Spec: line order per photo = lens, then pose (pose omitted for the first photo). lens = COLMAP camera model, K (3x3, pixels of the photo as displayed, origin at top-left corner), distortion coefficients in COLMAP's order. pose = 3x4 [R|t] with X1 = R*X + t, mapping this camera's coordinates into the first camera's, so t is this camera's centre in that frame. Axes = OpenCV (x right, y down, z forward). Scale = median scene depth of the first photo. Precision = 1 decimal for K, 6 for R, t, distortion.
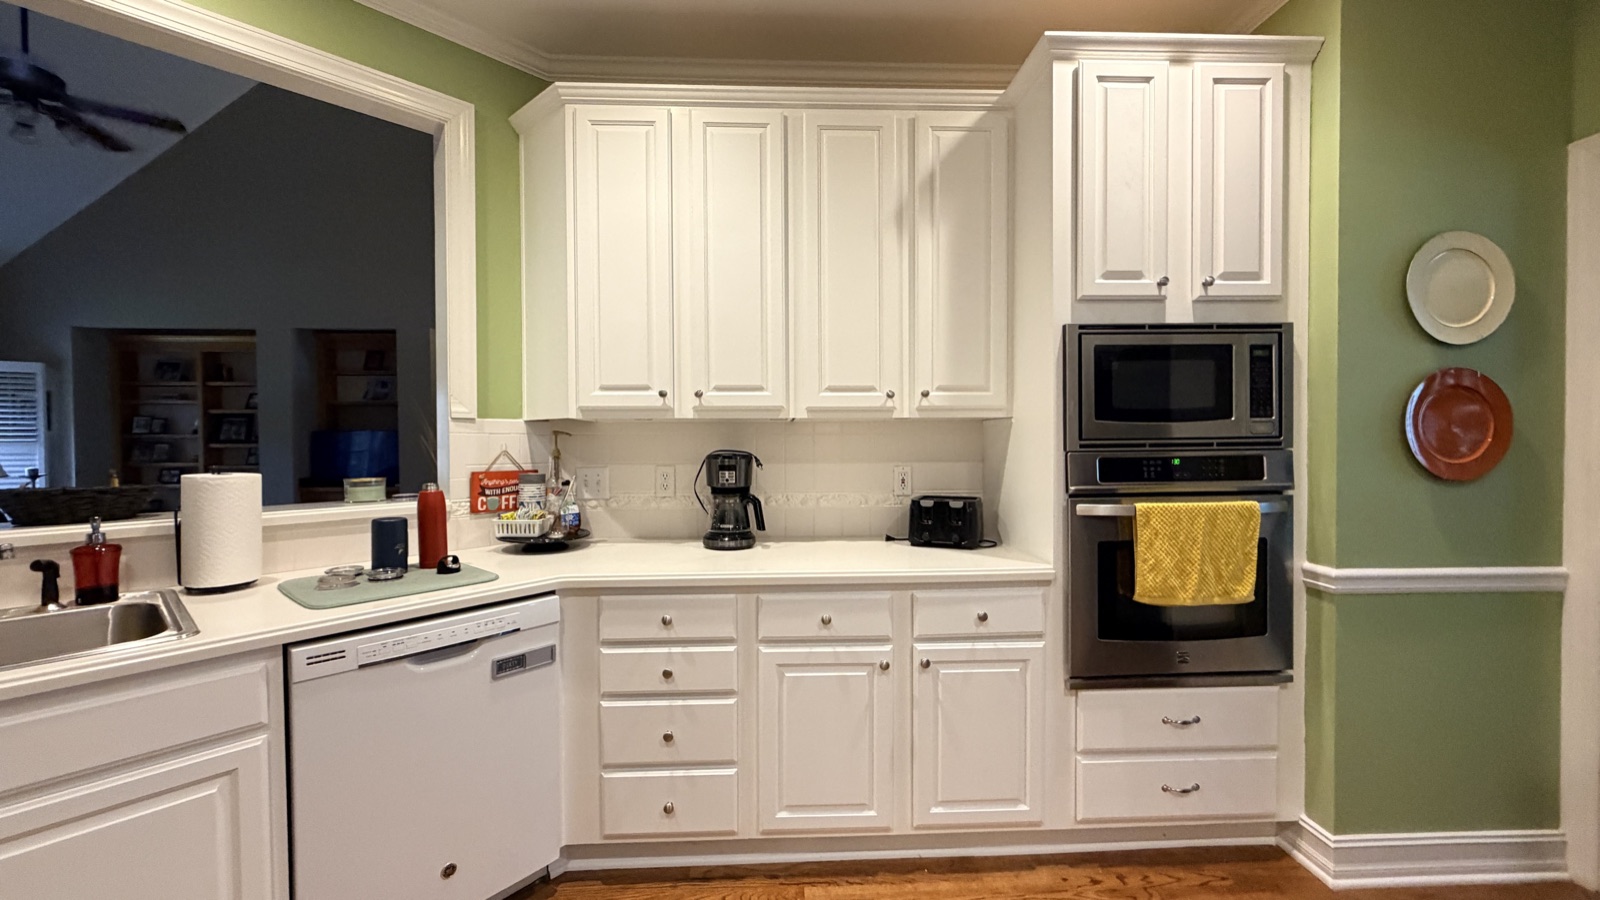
lens RADIAL K [[636.3, 0, 793.8], [0, 636.3, 449.8], [0, 0, 1]] dist [-0.000101, 0.000784]
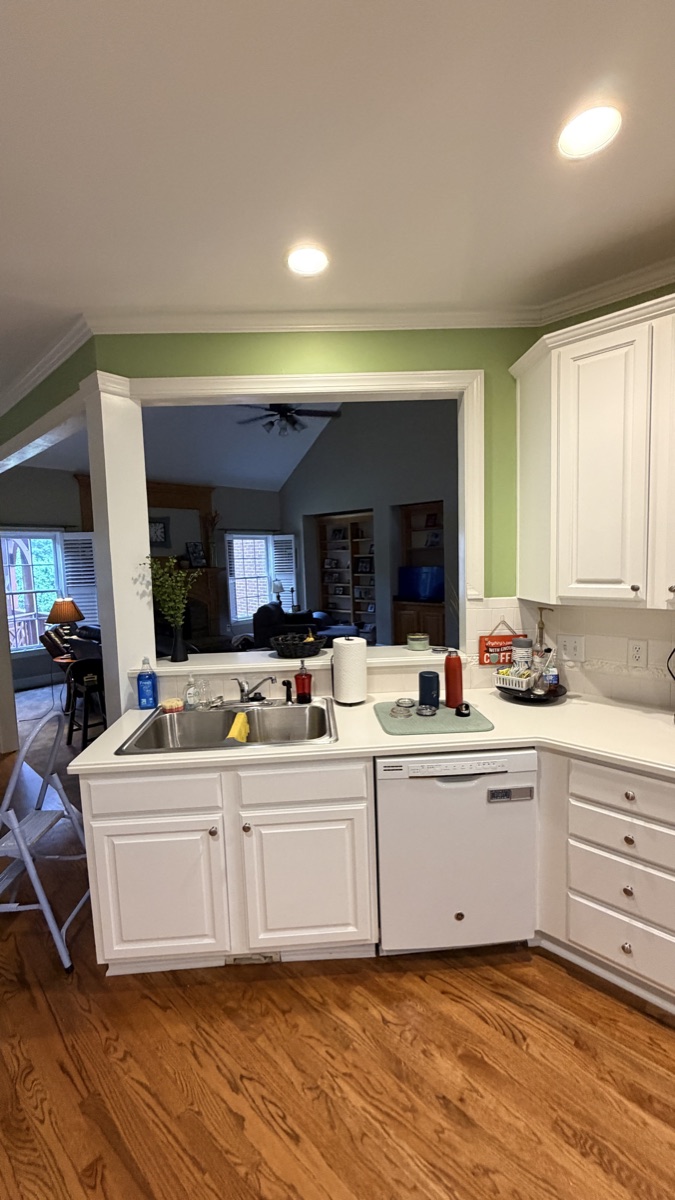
lens RADIAL K [[477.2, 0, 337.9], [0, 477.2, 596.9], [0, 0, 1]] dist [-0.000101, 0.000784]
pose [[0.707519, 0.043950, -0.705326, 0.019474], [0.016848, 0.996732, 0.079009, -0.147157], [0.706493, -0.067784, 0.704466, 0.027499]]
